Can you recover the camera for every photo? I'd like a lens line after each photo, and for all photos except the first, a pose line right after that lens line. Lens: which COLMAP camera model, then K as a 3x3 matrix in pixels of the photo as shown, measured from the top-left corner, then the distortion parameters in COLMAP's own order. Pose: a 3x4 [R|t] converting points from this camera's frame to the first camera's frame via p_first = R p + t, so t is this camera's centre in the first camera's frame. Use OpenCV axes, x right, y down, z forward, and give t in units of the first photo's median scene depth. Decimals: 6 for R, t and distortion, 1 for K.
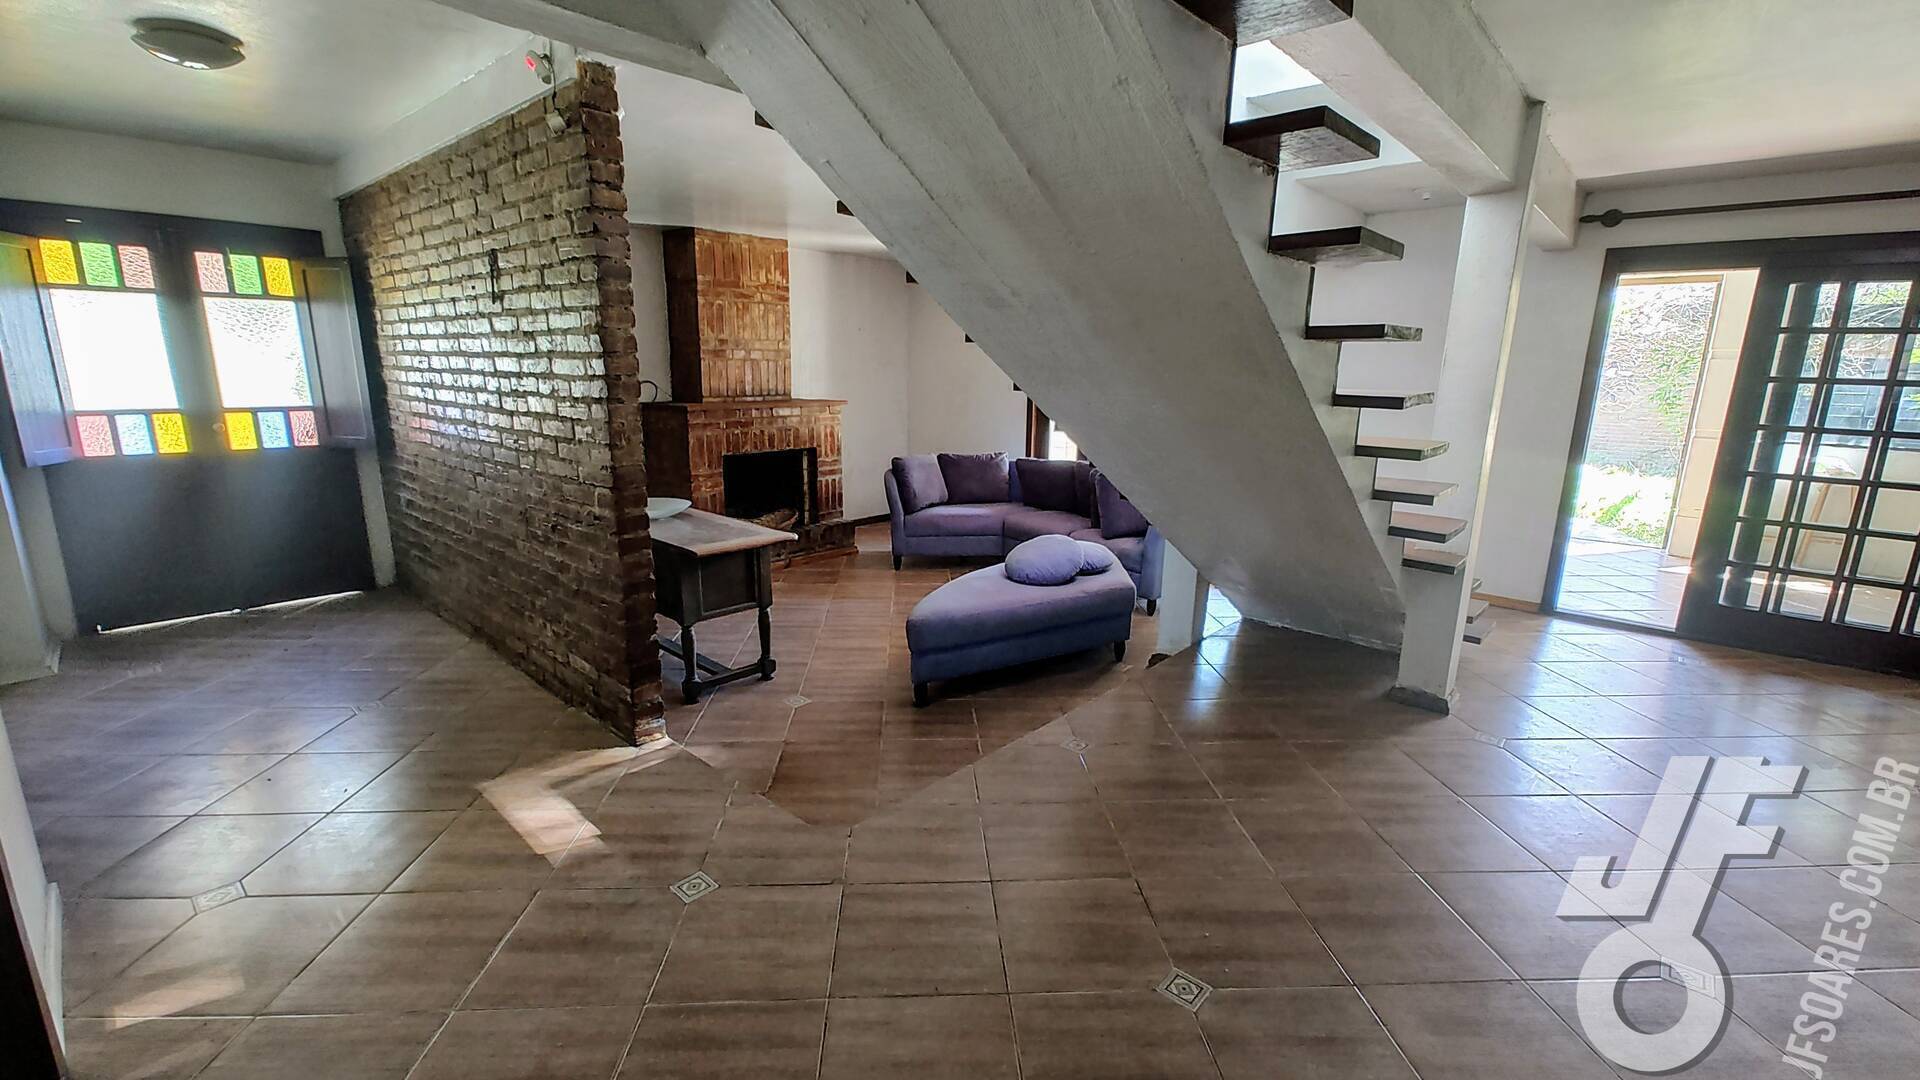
lens RADIAL K [[793.3, 0, 953.5], [0, 793.3, 527.4], [0, 0, 1]] dist [-0.000761, -0.001794]
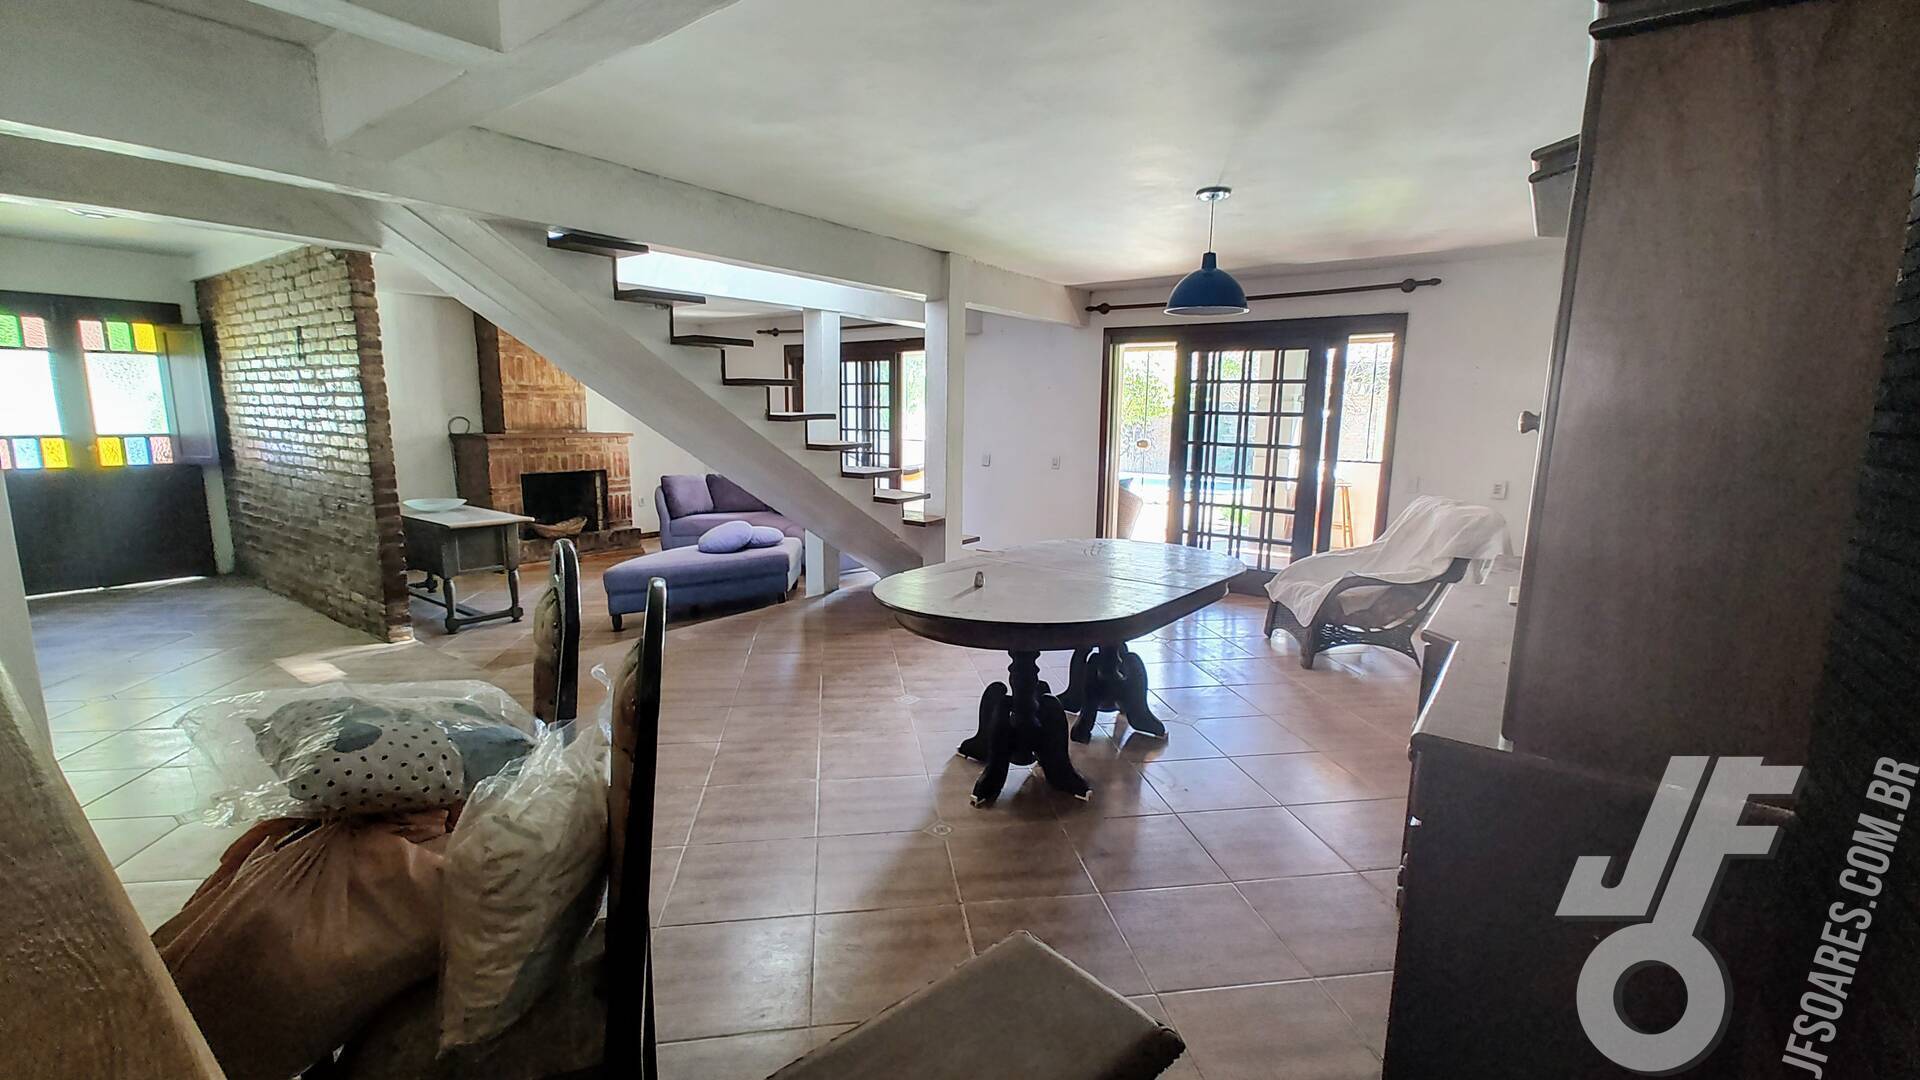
lens RADIAL K [[793.3, 0, 962.9], [0, 793.3, 531.6], [0, 0, 1]] dist [-0.000761, -0.001794]
pose [[0.994194, -0.016080, 0.106394, 0.416821], [0.021505, 0.998516, -0.050042, 0.119433], [-0.105432, 0.052039, 0.993064, -0.504614]]
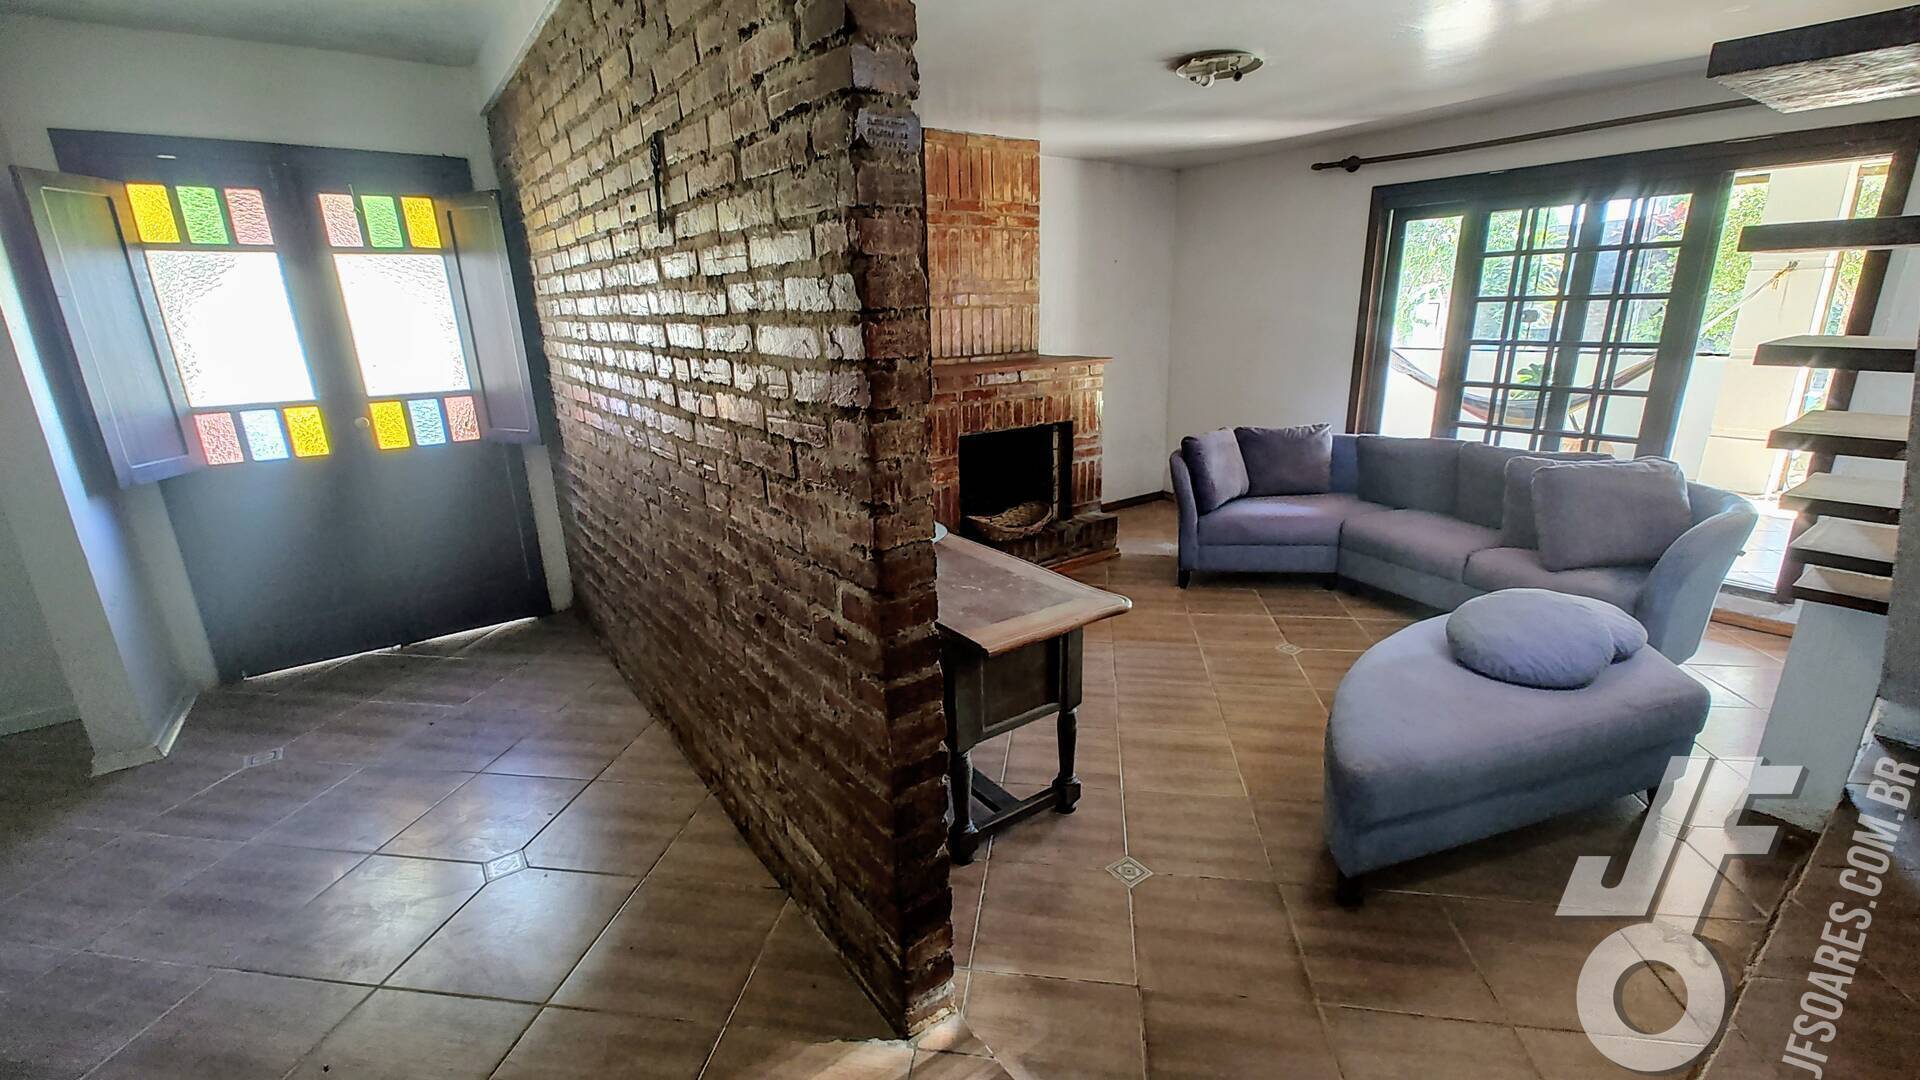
lens RADIAL K [[793.3, 0, 954.7], [0, 793.3, 522.5], [0, 0, 1]] dist [-0.000761, -0.001794]
pose [[0.977059, 0.018665, -0.212150, -0.194729], [-0.004632, 0.997779, 0.066451, -0.087086], [0.212919, -0.063944, 0.974975, 0.374134]]
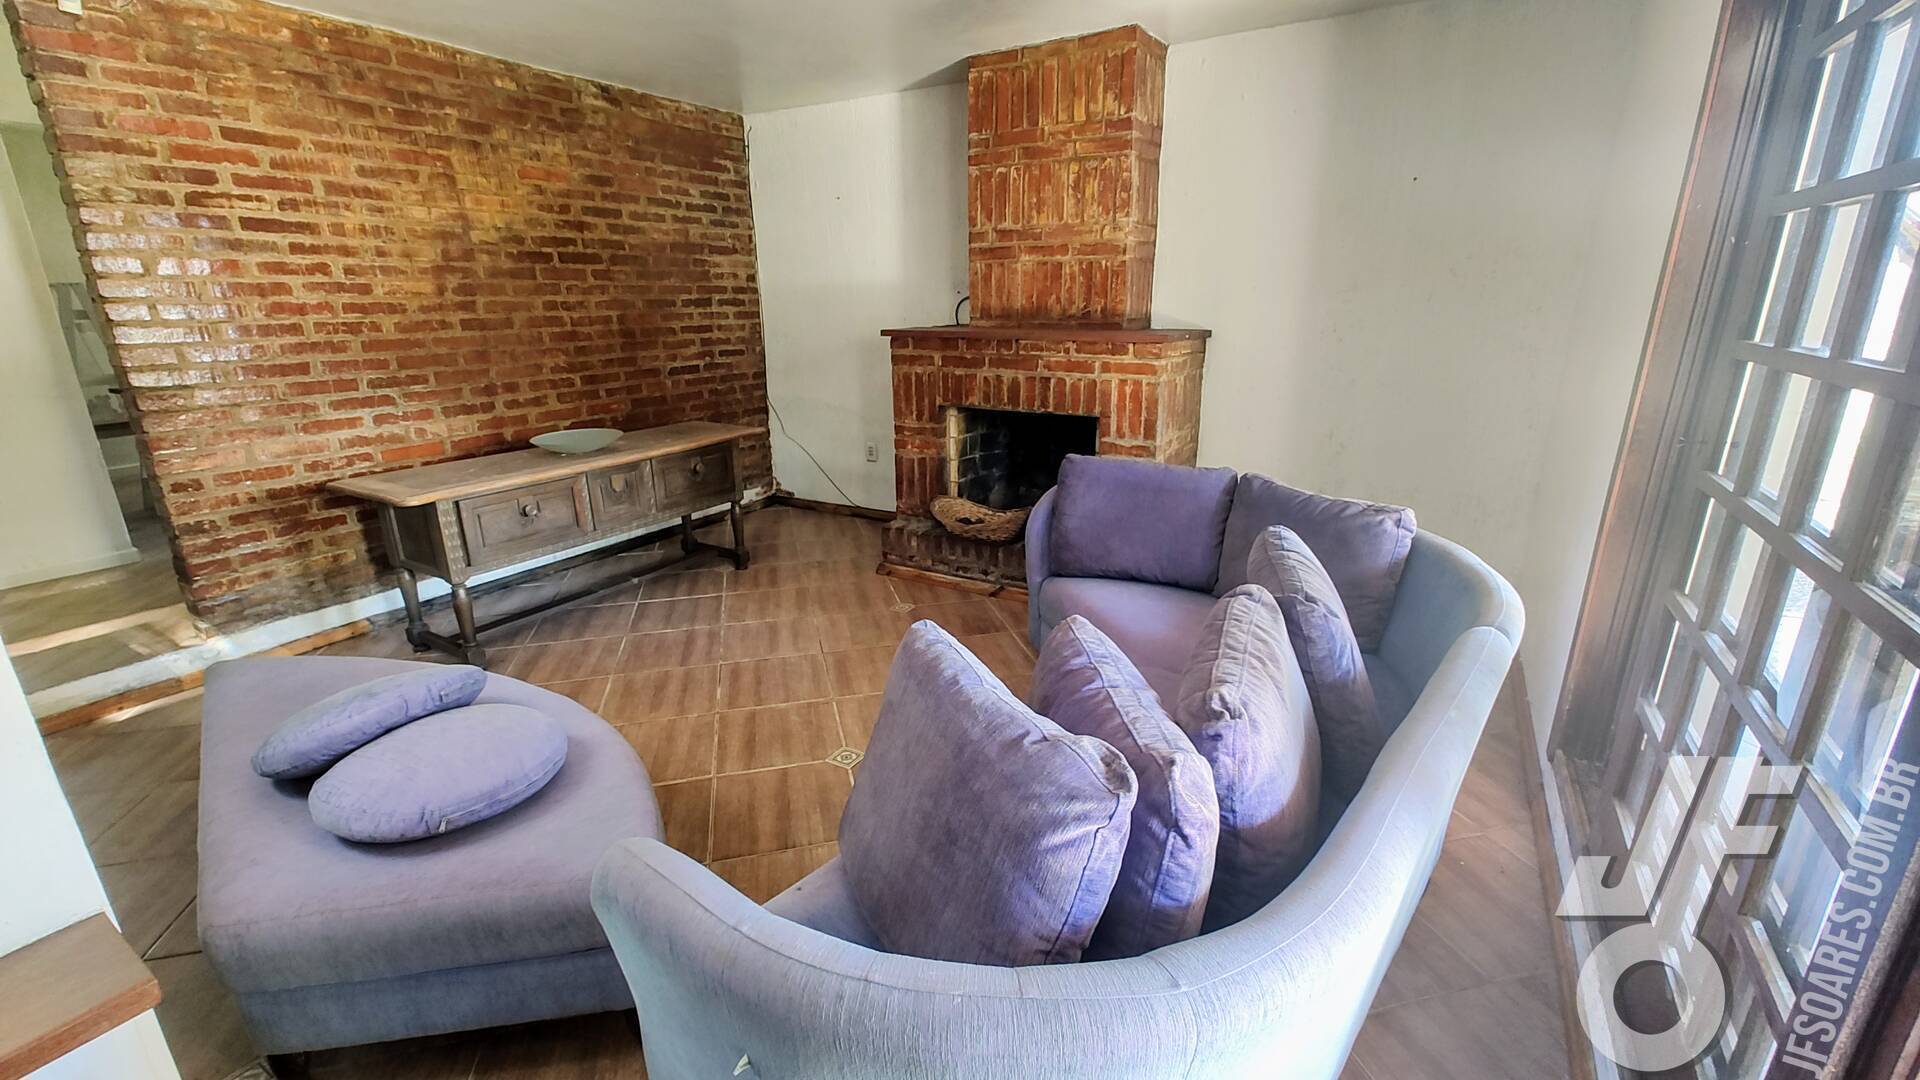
lens RADIAL K [[793.3, 0, 972.4], [0, 793.3, 537.2], [0, 0, 1]] dist [-0.000761, -0.001794]
pose [[0.212742, 0.273194, -0.938139, 0.580312], [-0.189104, 0.953477, 0.234778, -0.219067], [0.958635, 0.127459, 0.254507, 1.275536]]
